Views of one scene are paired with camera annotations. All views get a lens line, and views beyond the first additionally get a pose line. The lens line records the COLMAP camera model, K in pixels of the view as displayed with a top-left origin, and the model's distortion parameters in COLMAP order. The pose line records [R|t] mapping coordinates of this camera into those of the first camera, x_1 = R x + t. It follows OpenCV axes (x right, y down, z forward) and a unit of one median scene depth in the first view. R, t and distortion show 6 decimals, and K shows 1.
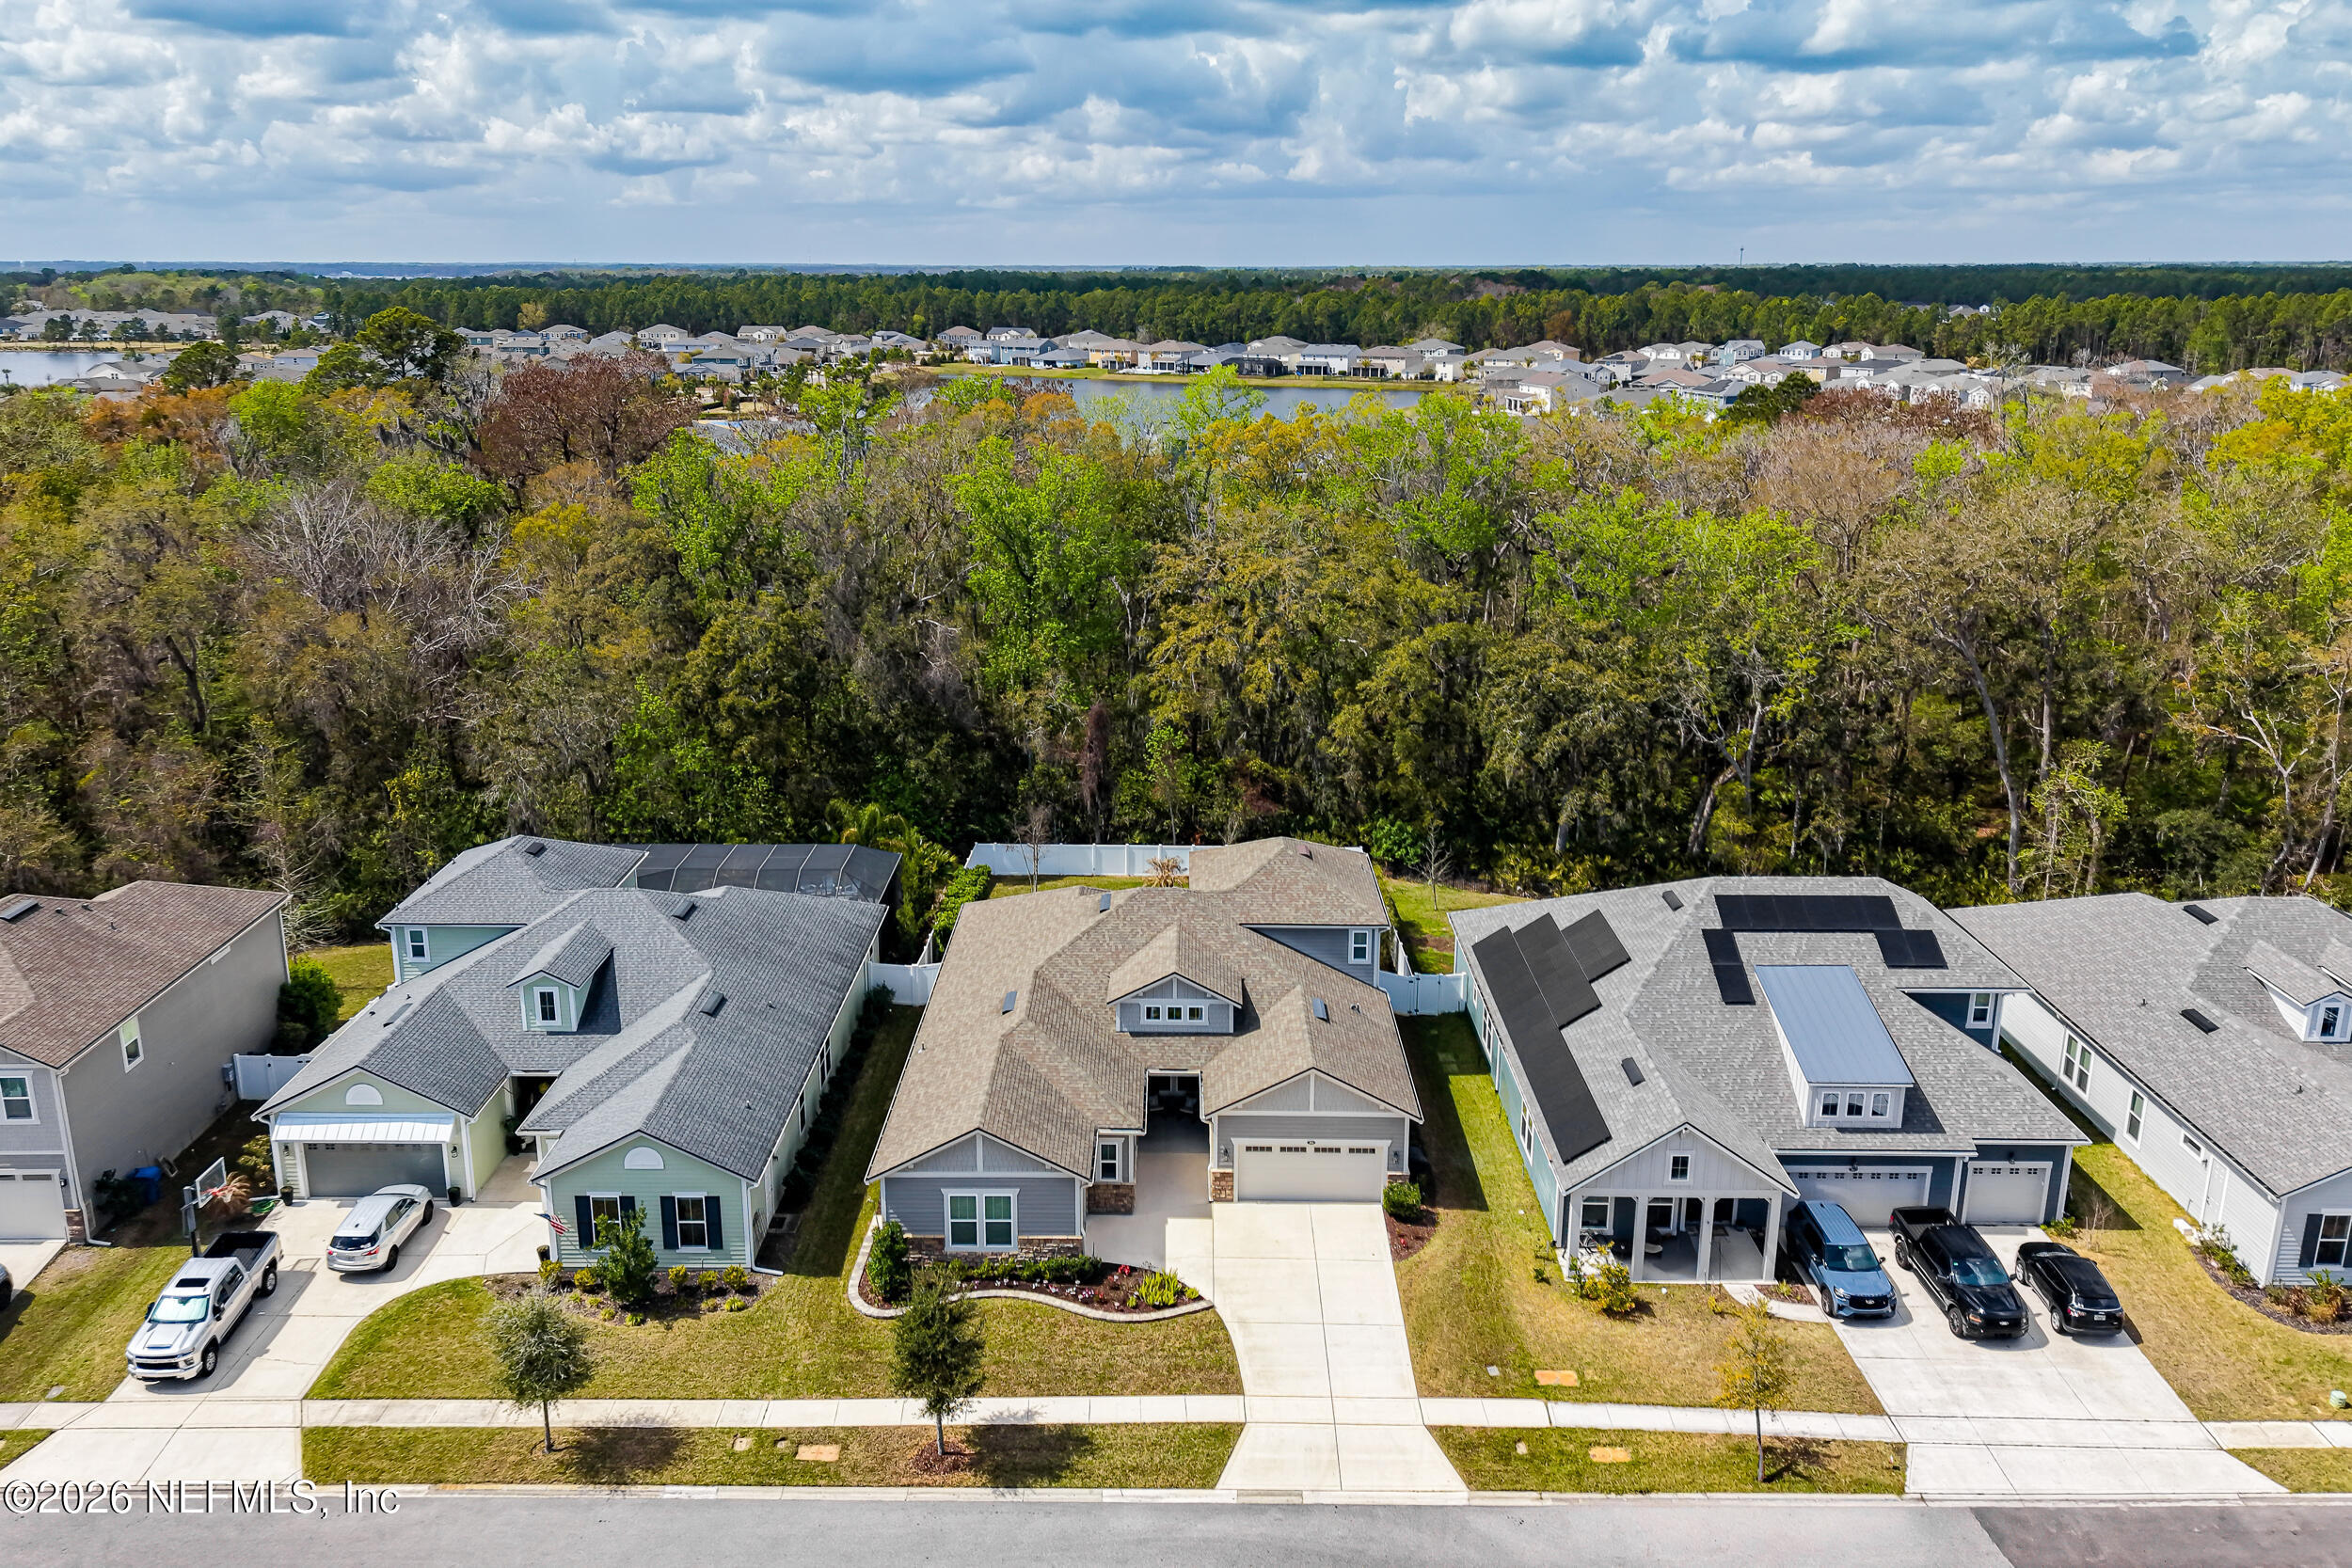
lens RADIAL K [[1858.0, 0, 1152.6], [0, 1858.0, 761.9], [0, 0, 1]] dist [0.076086, -0.077281]
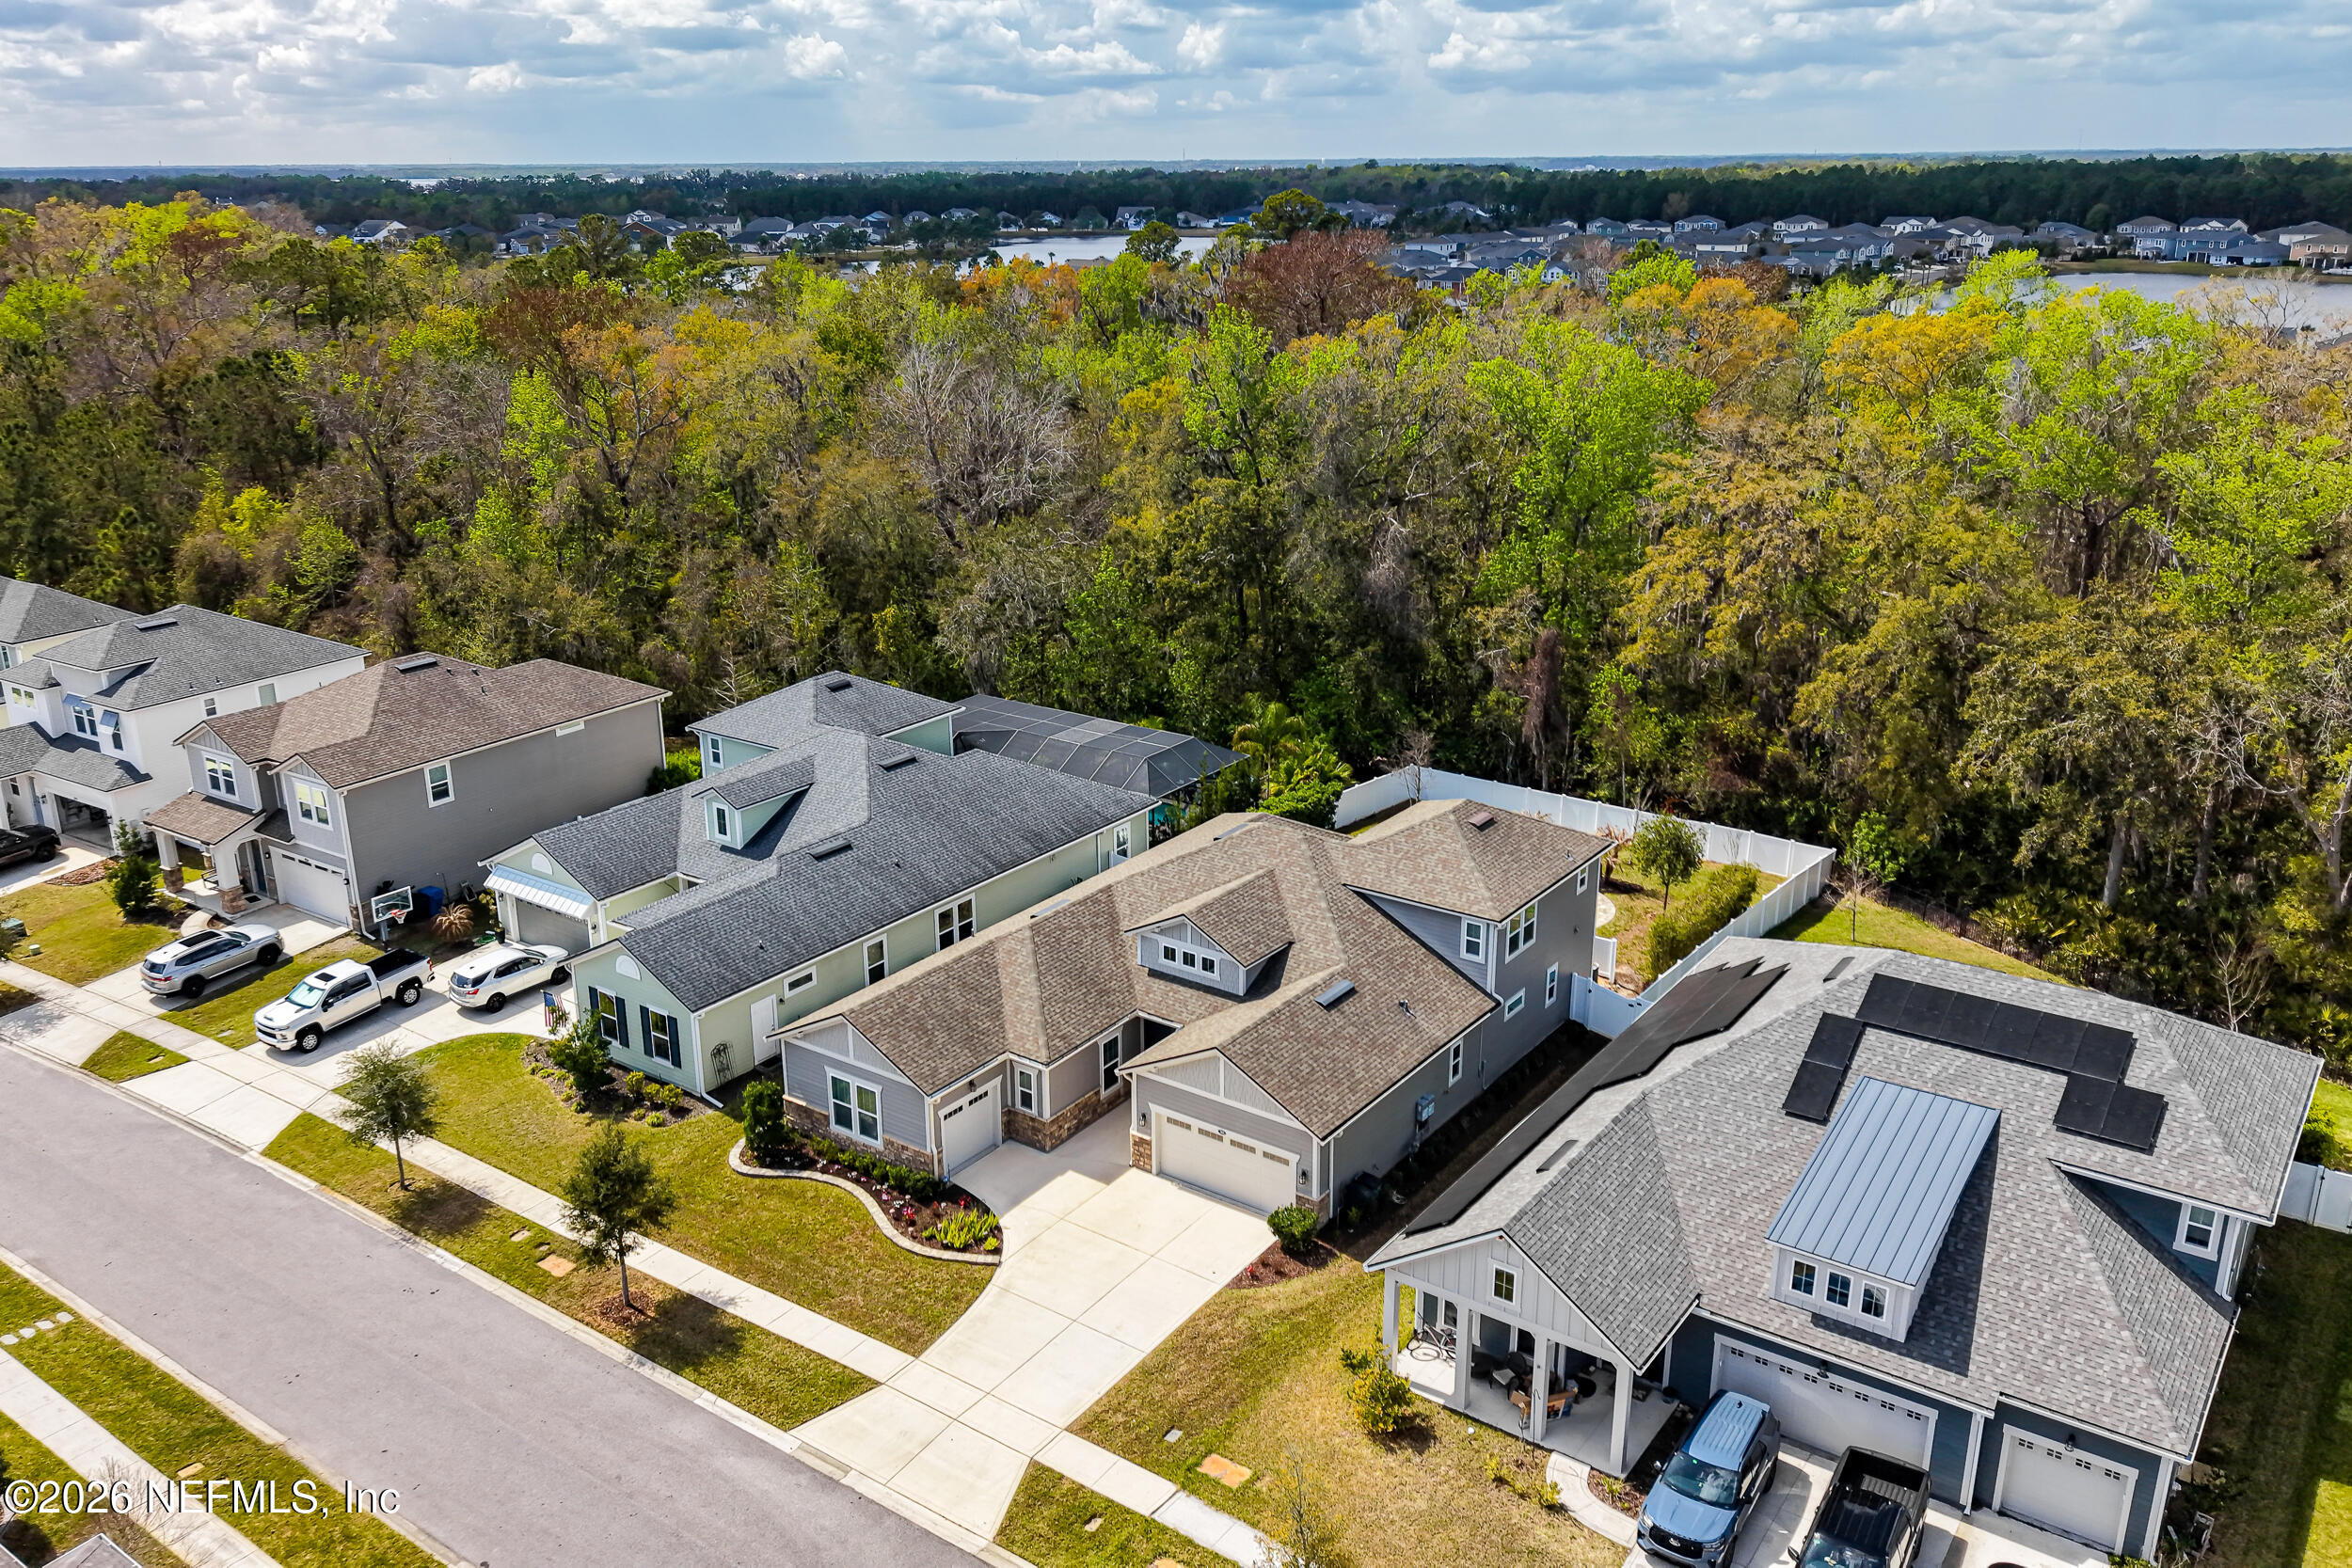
lens RADIAL K [[1858.0, 0, 1176.7], [0, 1858.0, 773.6], [0, 0, 1]] dist [0.076086, -0.077281]
pose [[0.817674, 0.171389, -0.549577, 0.525224], [-0.140044, 0.985196, 0.098878, -0.045235], [0.558388, -0.003885, 0.829571, 0.269449]]
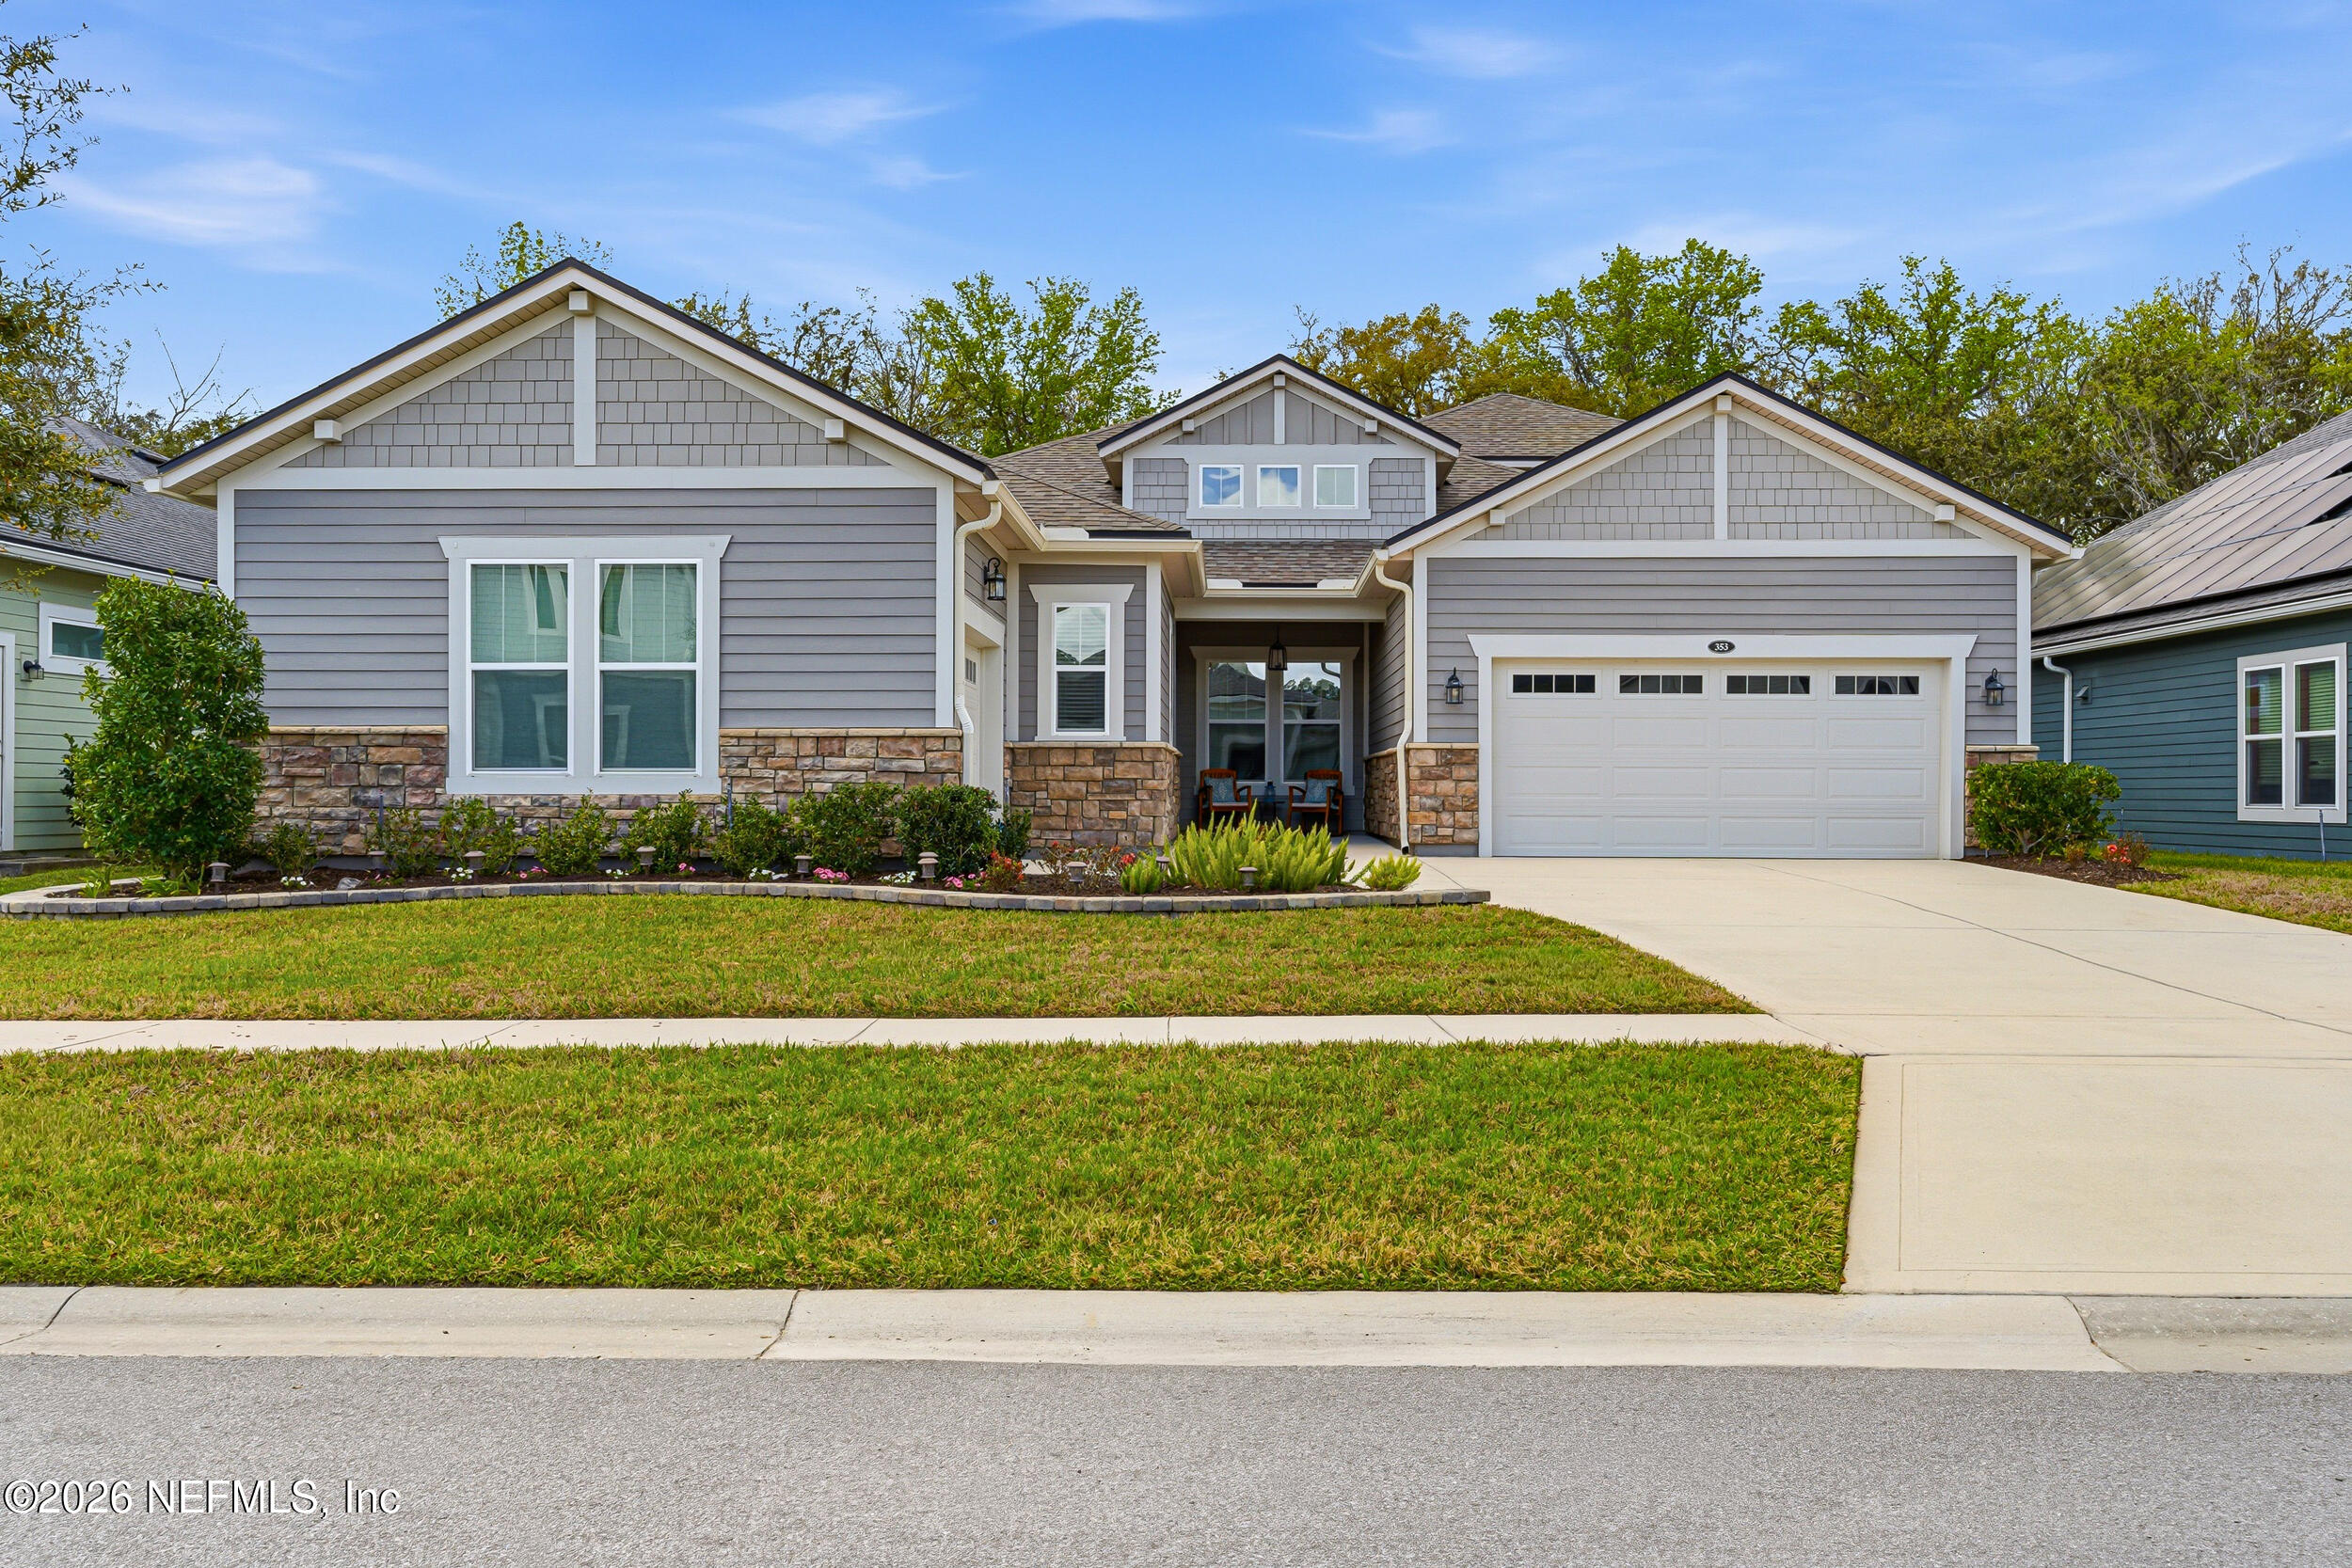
lens RADIAL K [[1771.2, 0, 1169.0], [0, 1771.2, 787.3], [0, 0, 1]] dist [-0.001643, 0.000667]
pose [[0.999720, 0.000417, -0.023657, -0.002099], [-0.006677, 0.964186, -0.265142, 0.312016], [0.022699, 0.265225, 0.963919, 0.723999]]
